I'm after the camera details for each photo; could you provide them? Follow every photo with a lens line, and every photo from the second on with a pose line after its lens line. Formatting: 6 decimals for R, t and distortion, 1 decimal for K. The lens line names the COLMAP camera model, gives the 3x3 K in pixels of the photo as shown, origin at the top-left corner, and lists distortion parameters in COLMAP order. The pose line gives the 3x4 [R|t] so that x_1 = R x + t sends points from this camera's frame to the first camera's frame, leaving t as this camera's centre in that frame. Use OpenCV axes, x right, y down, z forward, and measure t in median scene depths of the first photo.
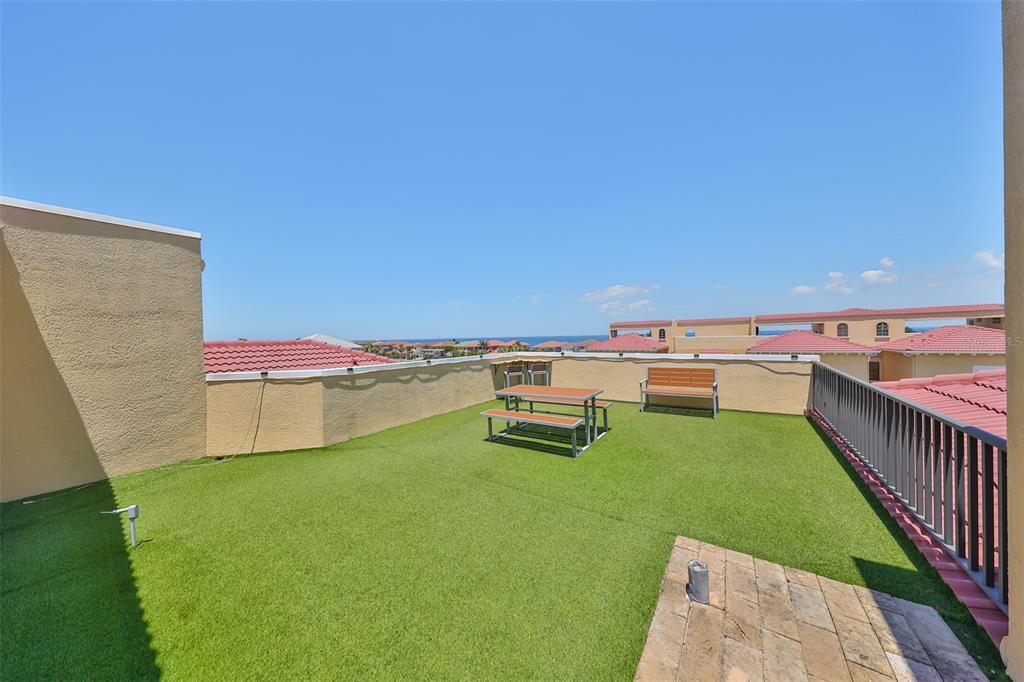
lens RADIAL K [[323.0, 0, 511.8], [0, 323.0, 340.3], [0, 0, 1]] dist [-0.004070, 0.000470]
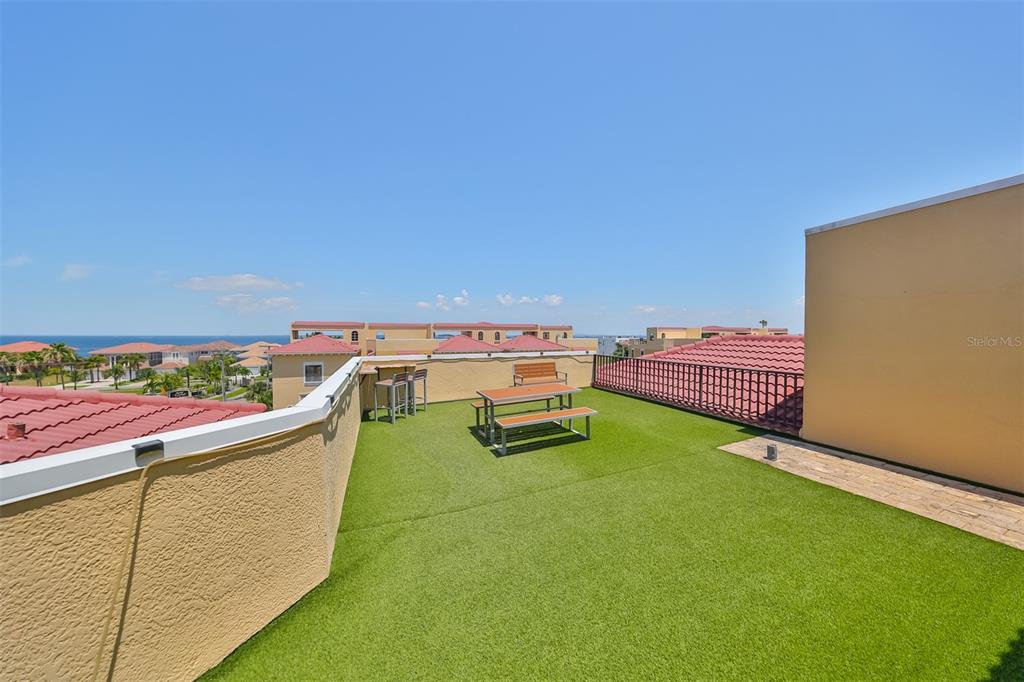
lens RADIAL K [[323.0, 0, 510.3], [0, 323.0, 342.0], [0, 0, 1]] dist [-0.004070, 0.000470]
pose [[0.492603, 0.005422, 0.870237, -0.575161], [-0.002579, 0.999985, -0.004771, 0.005742], [-0.870250, 0.000106, 0.492610, 0.386686]]
